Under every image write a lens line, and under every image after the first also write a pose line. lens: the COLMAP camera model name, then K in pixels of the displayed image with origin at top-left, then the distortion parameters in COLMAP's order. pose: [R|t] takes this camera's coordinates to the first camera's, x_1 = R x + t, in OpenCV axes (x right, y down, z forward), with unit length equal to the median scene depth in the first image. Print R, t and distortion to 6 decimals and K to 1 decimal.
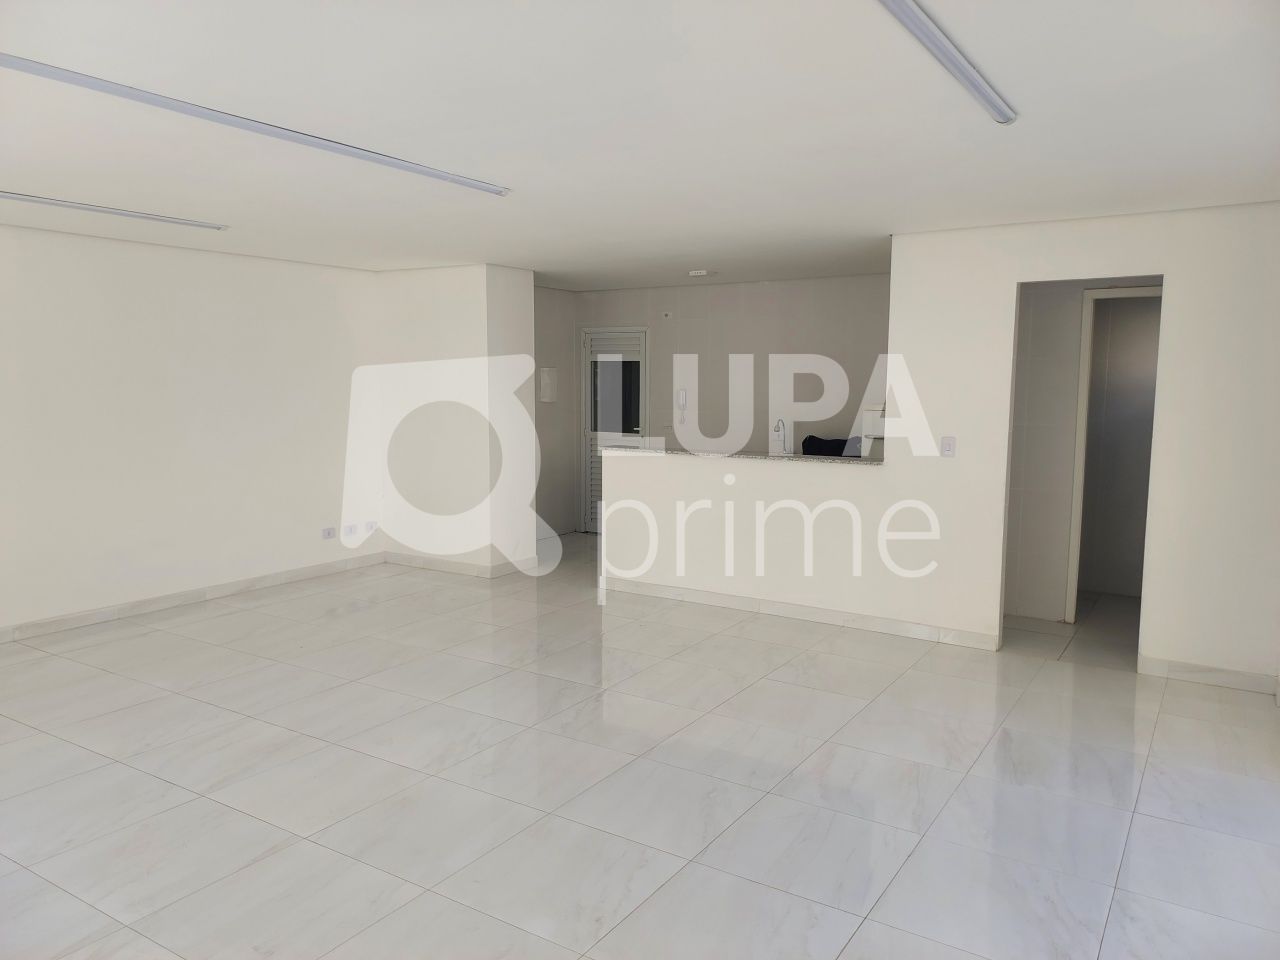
lens RADIAL K [[935.6, 0, 638.7], [0, 935.6, 476.1], [0, 0, 1]] dist [0.050449, -0.035664]
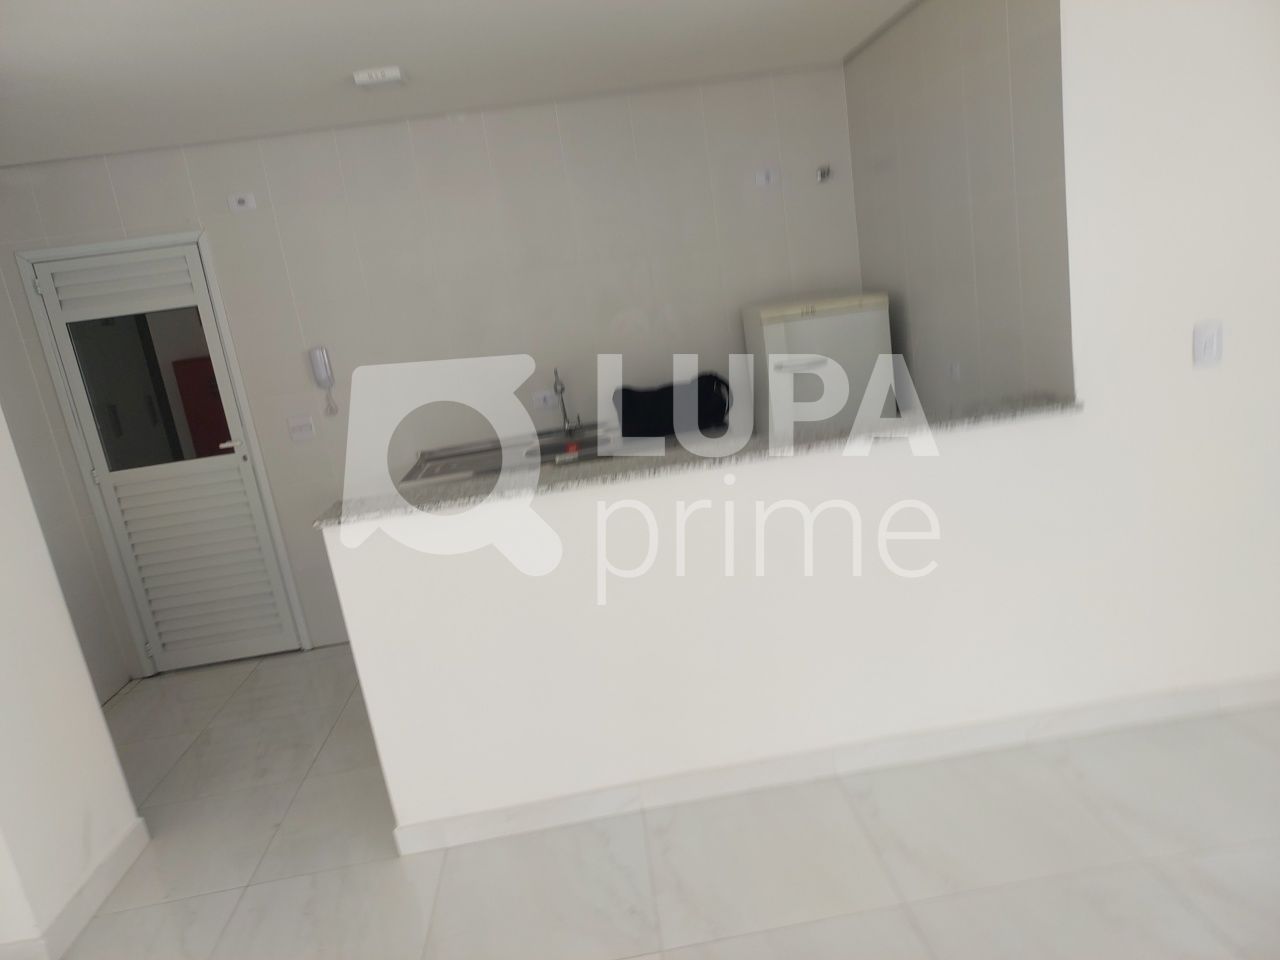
lens RADIAL K [[902.1, 0, 657.5], [0, 902.1, 478.9], [0, 0, 1]] dist [0.063269, -0.052845]
pose [[0.769266, -0.258424, 0.584335, -0.131116], [0.207586, 0.966027, 0.153946, -0.069830], [-0.604267, 0.002874, 0.796777, 0.558029]]
